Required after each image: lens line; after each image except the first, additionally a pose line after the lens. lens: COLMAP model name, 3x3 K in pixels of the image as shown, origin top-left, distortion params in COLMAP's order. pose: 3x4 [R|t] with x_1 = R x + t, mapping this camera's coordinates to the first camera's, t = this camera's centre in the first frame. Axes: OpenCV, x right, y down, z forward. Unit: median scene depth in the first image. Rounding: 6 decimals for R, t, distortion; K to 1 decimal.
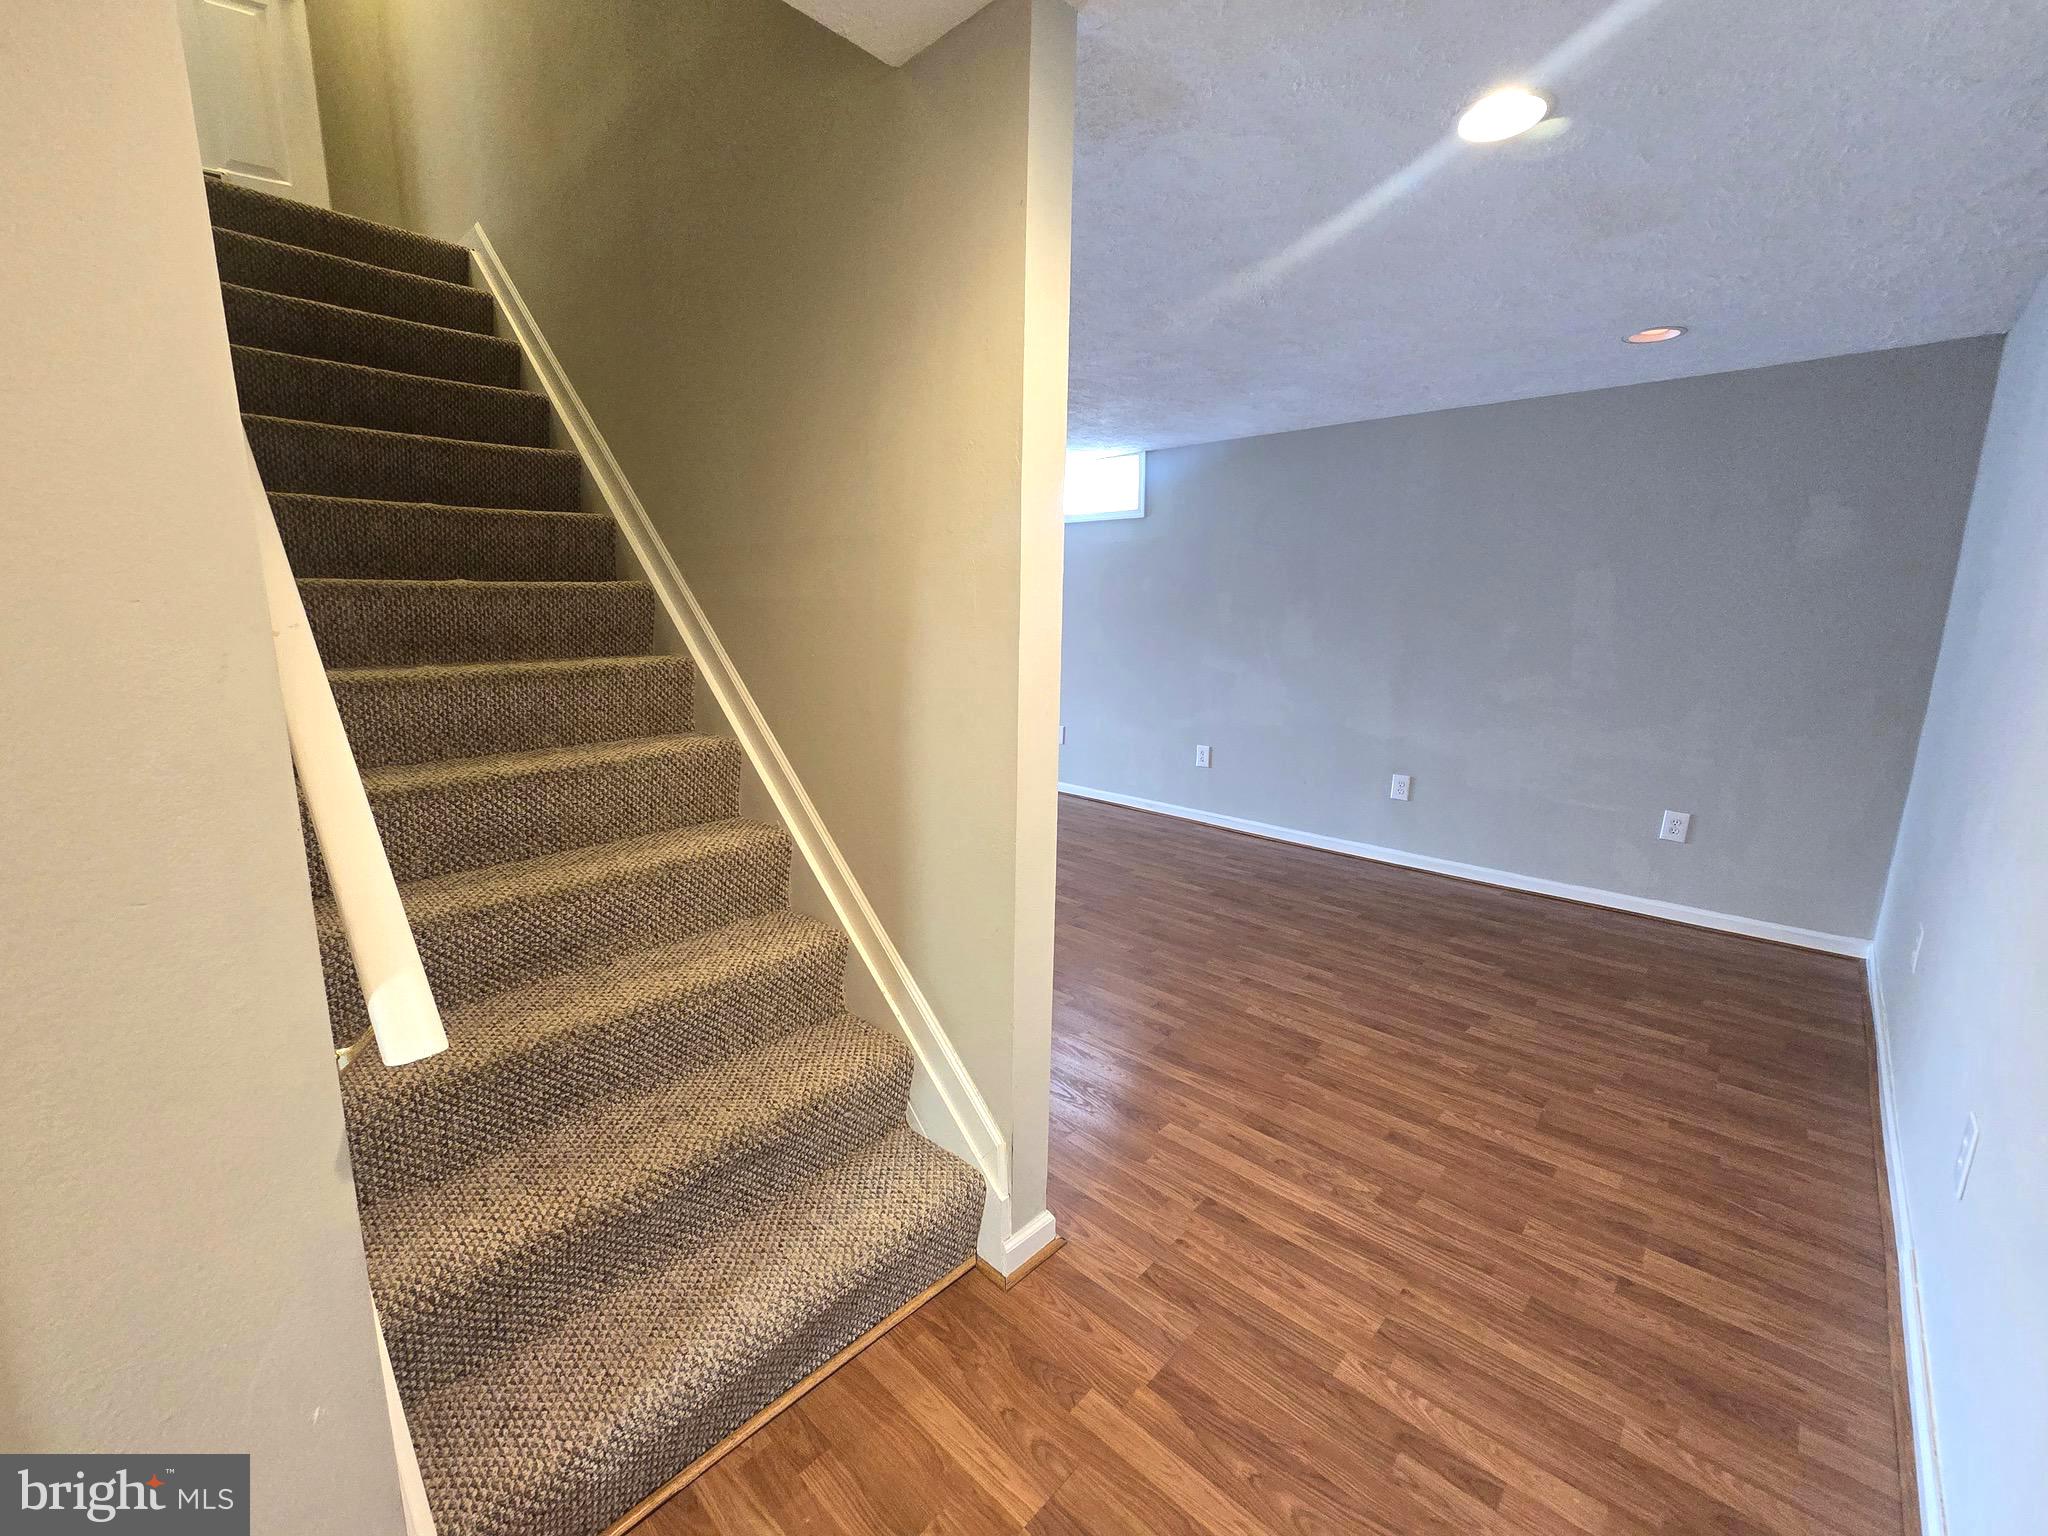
lens RADIAL K [[839.5, 0, 1023.3], [0, 839.5, 768.1], [0, 0, 1]] dist [-0.002033, 0.000048]
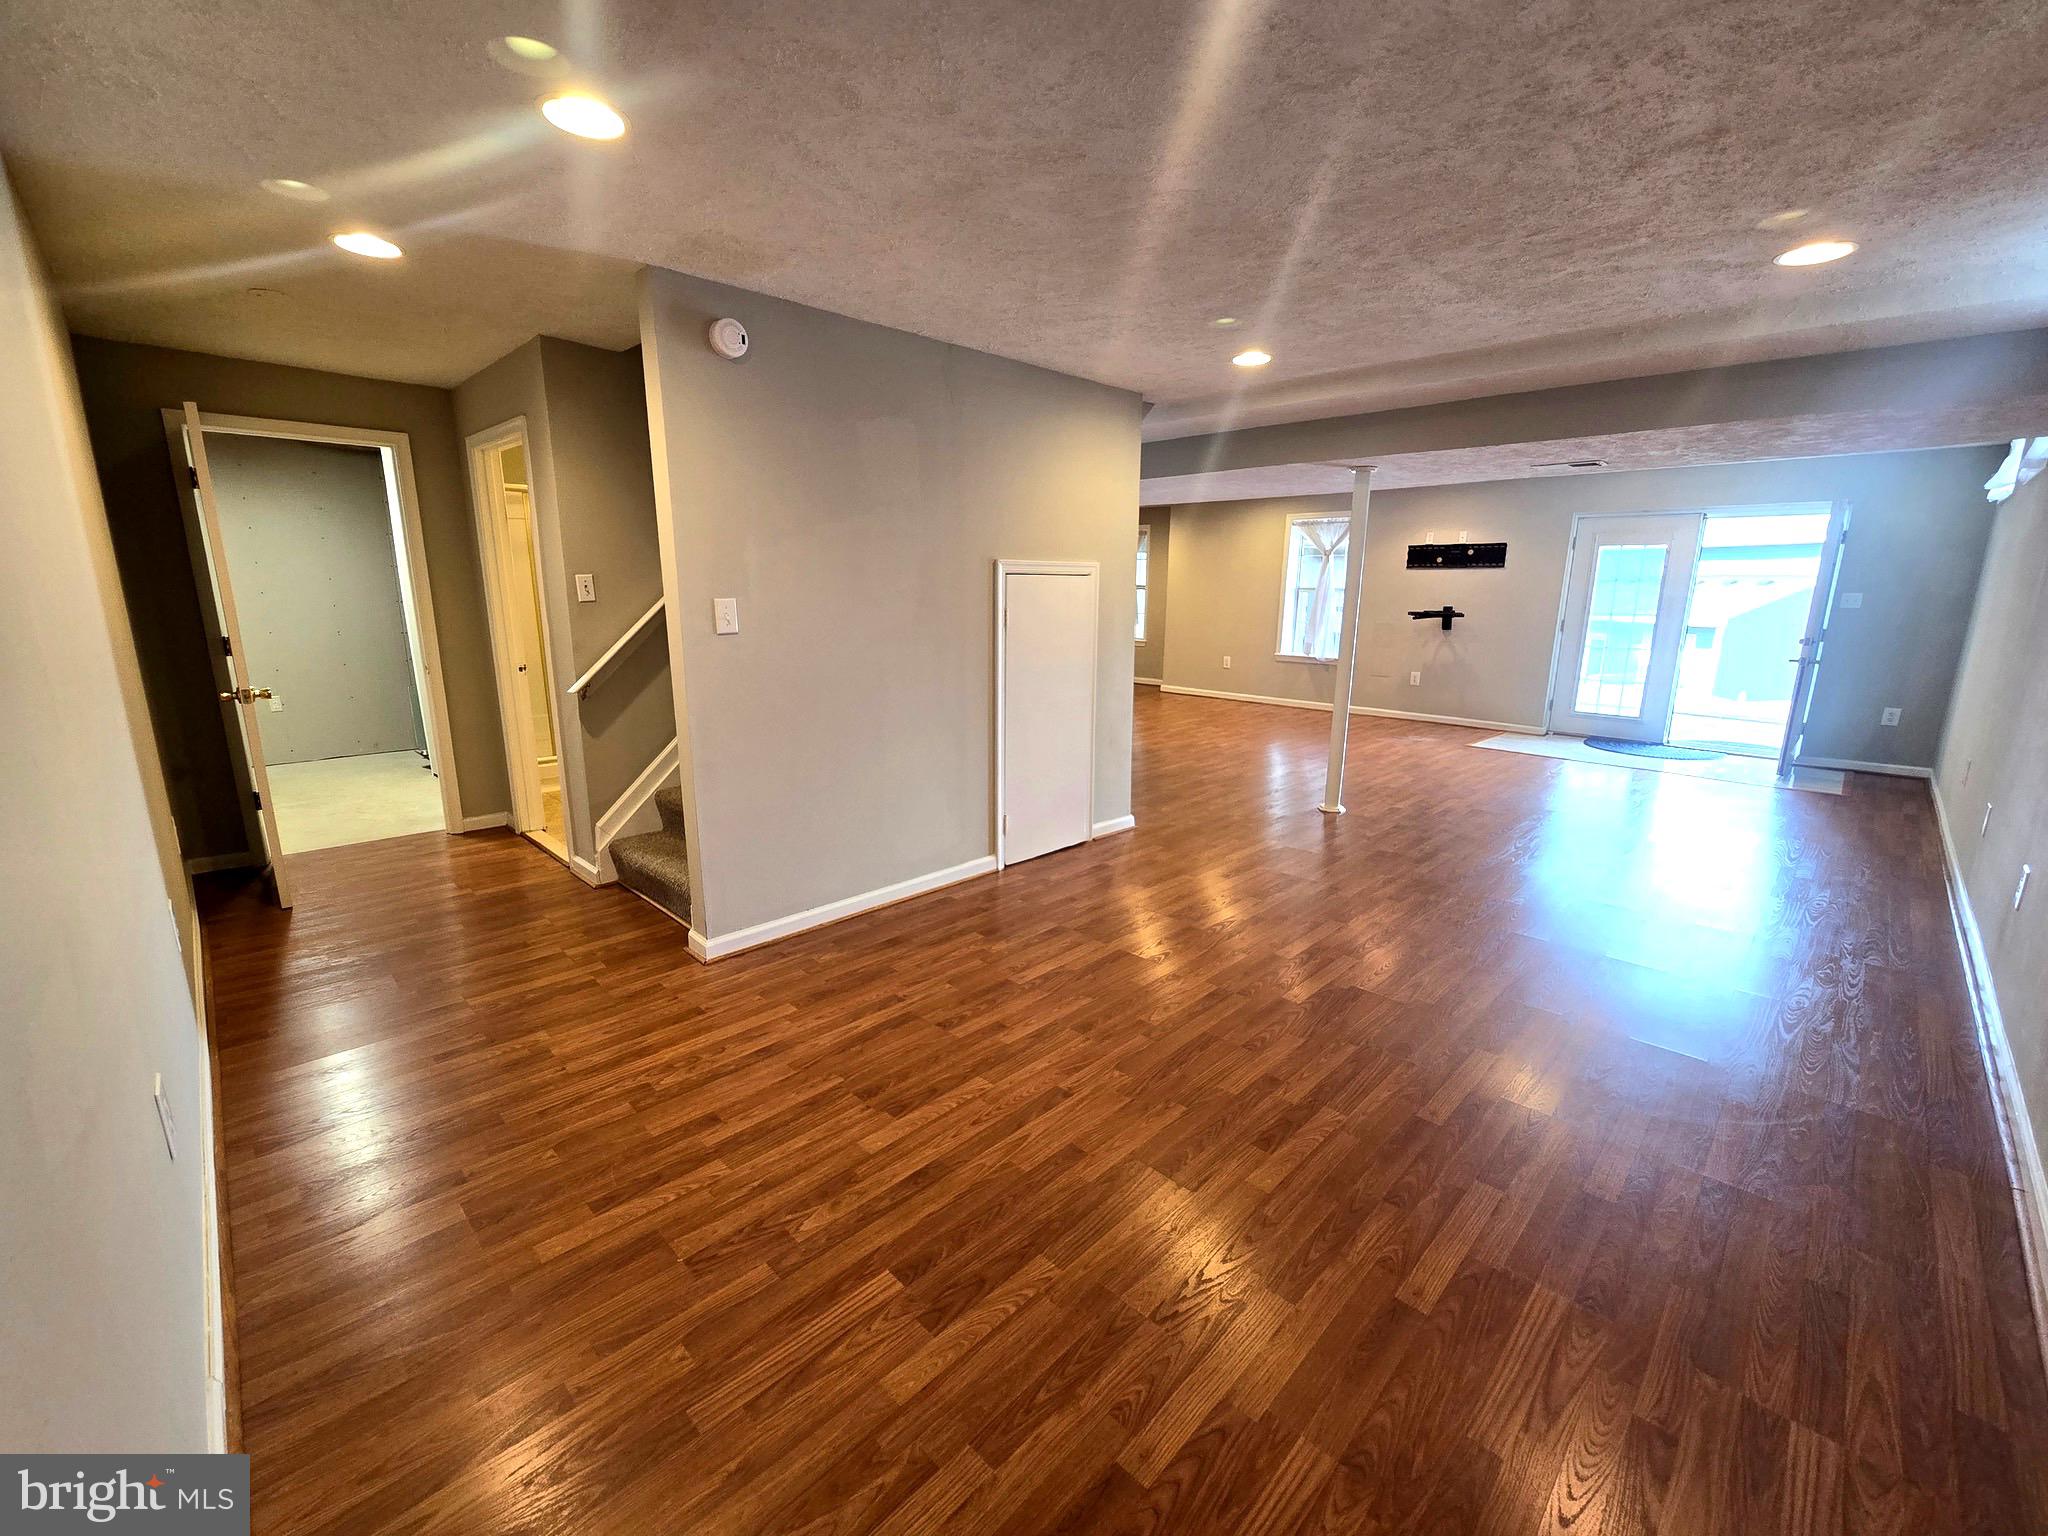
lens RADIAL K [[839.5, 0, 1024.8], [0, 839.5, 769.5], [0, 0, 1]] dist [-0.002033, 0.000048]
pose [[-0.030688, 0.212560, -0.976666, 1.272576], [-0.202258, 0.955592, 0.214328, -0.236795], [0.978851, 0.204115, 0.013667, 1.224625]]
